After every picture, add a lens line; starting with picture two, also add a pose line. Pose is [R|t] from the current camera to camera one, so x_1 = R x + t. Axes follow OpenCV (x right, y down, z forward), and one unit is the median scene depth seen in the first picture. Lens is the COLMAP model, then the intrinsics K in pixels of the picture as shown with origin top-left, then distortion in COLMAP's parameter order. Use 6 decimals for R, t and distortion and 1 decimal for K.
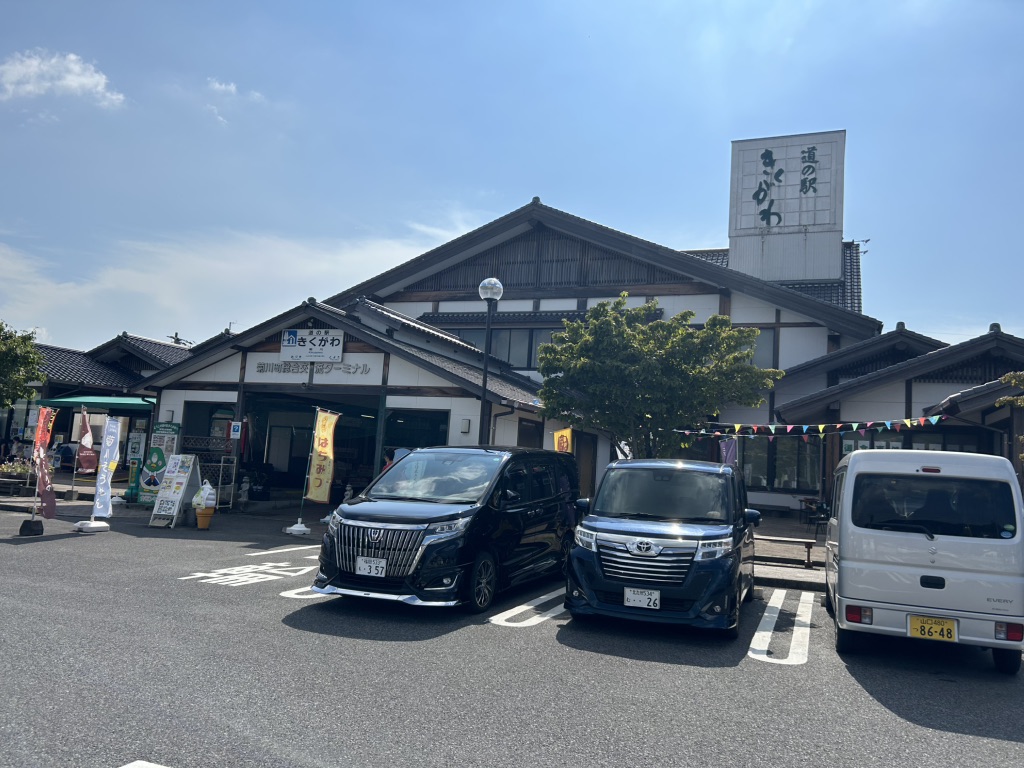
lens RADIAL K [[779.4, 0, 511.3], [0, 779.4, 359.3], [0, 0, 1]] dist [0.128321, -0.264542]
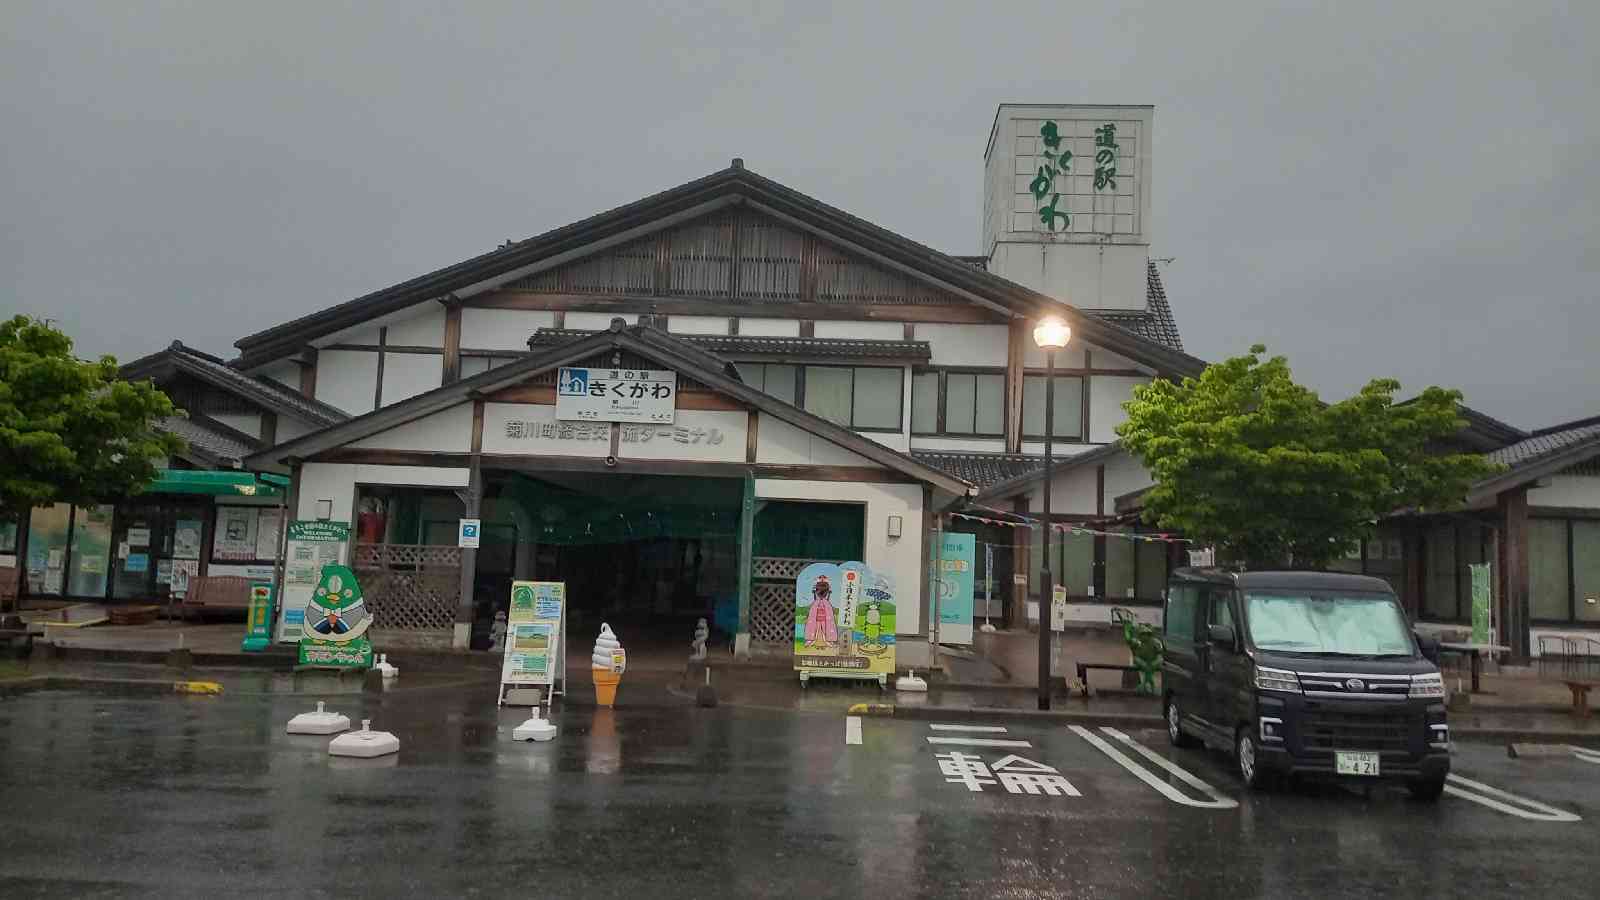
lens RADIAL K [[1198.3, 0, 814.6], [0, 1198.3, 447.6], [0, 0, 1]] dist [0.098863, -0.003389]
pose [[0.941287, 0.011420, 0.337414, -0.270088], [-0.026415, 0.998855, 0.039884, -0.011829], [-0.336573, -0.046455, 0.940511, 0.038864]]
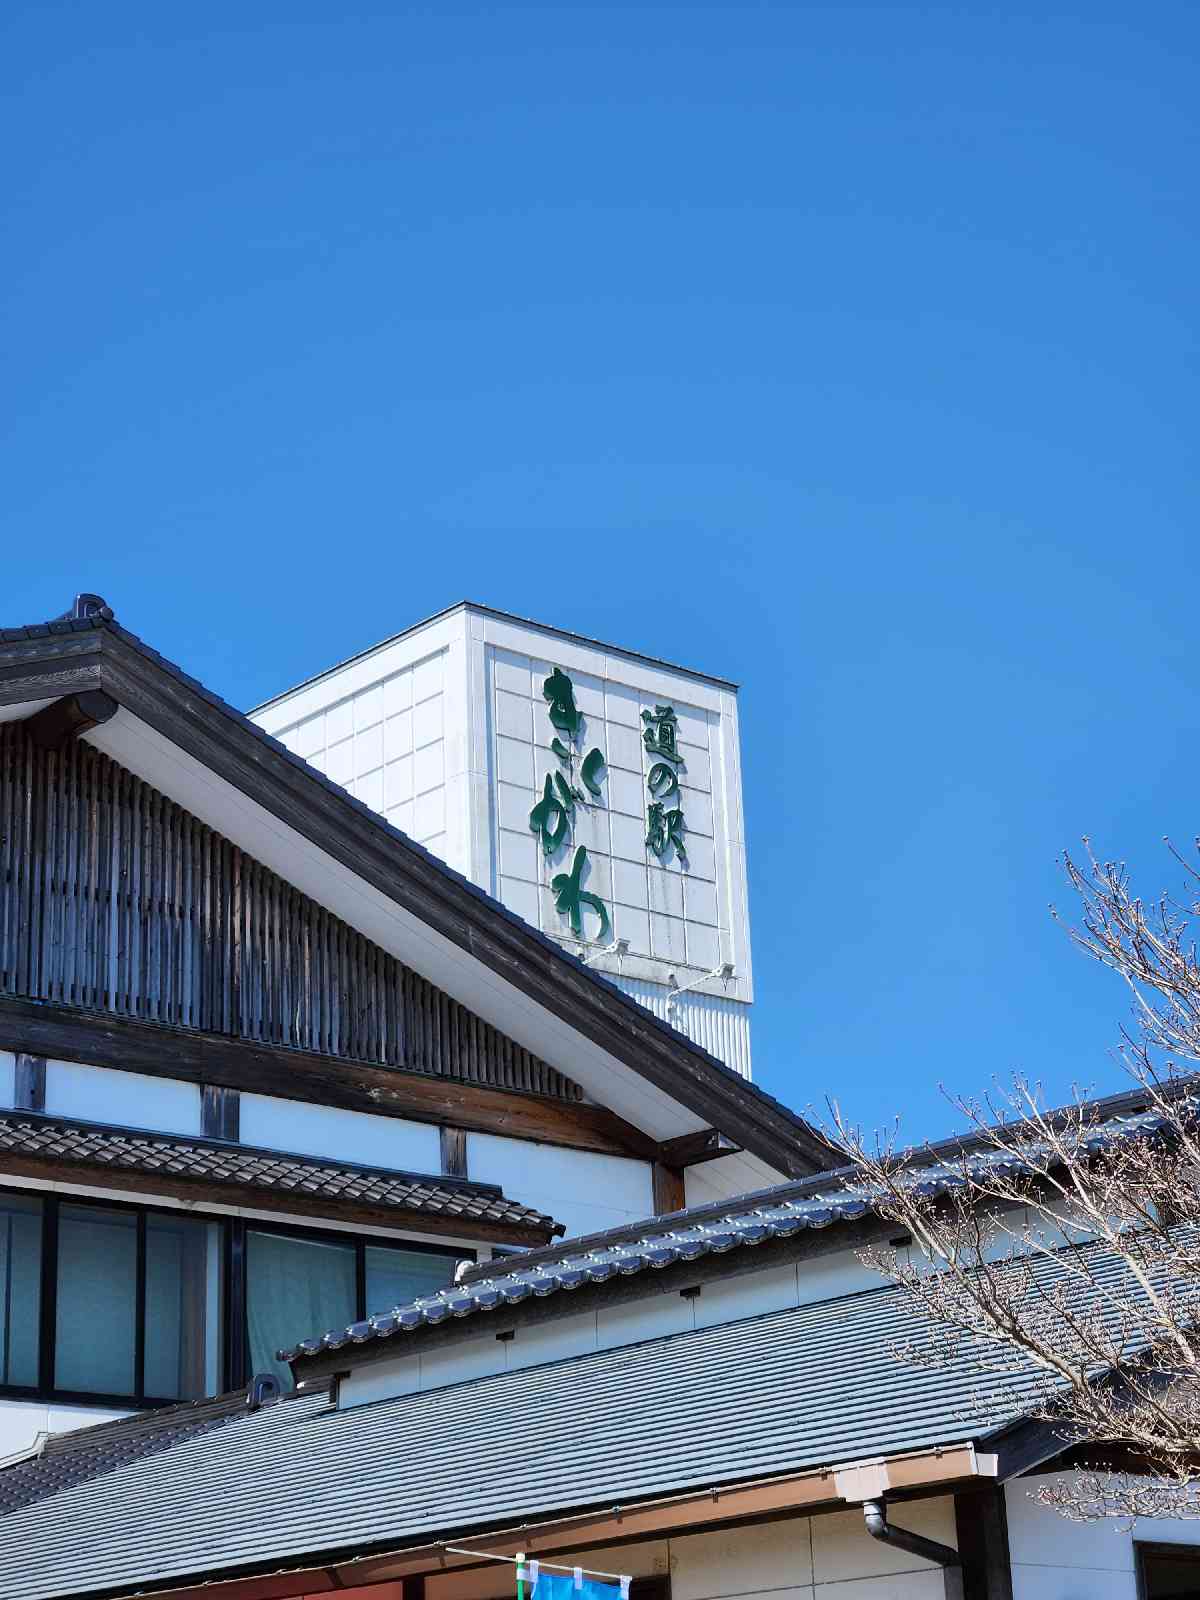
lens RADIAL K [[3108.2, 0, 600.0], [0, 3108.2, 800.0], [0, 0, 1]] dist [0.009510, 0.158508]
pose [[0.450447, 0.233405, 0.861754, -0.712340], [-0.057955, 0.970831, -0.232655, 0.046507], [-0.890920, 0.054855, 0.450835, 0.543654]]
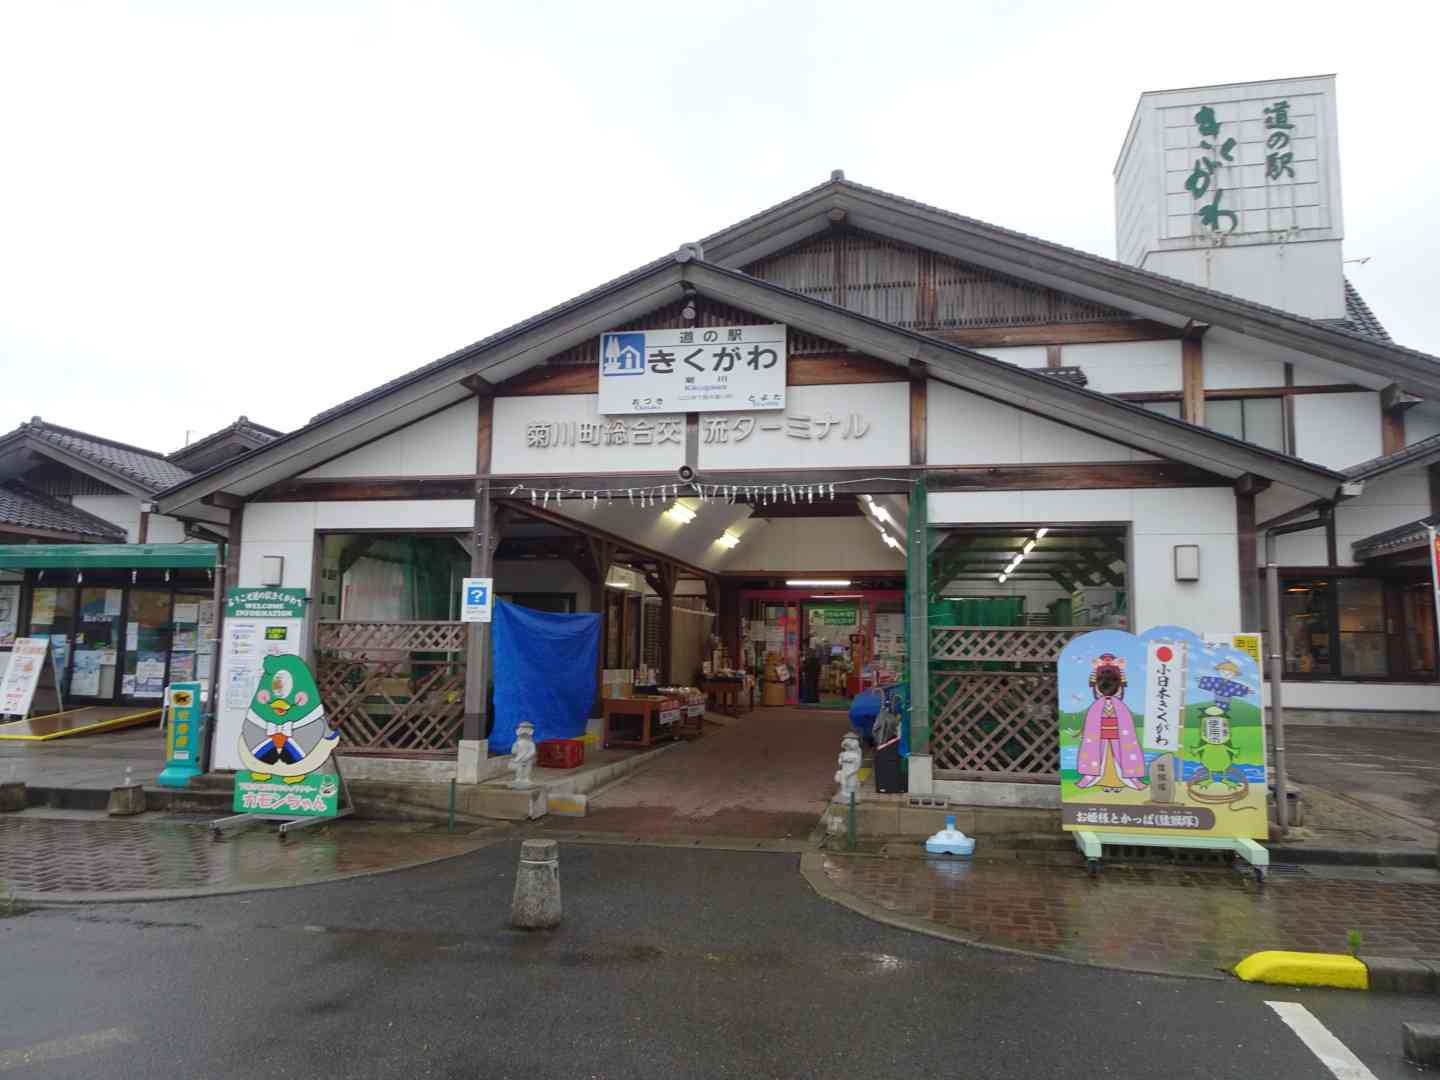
lens RADIAL K [[1044.7, 0, 724.2], [0, 1044.7, 526.7], [0, 0, 1]] dist [0.013296, 0.003655]
pose [[0.982795, -0.025887, 0.182874, -0.211715], [0.022197, 0.999507, 0.022198, 0.029956], [-0.183359, -0.017756, 0.982886, 0.316602]]
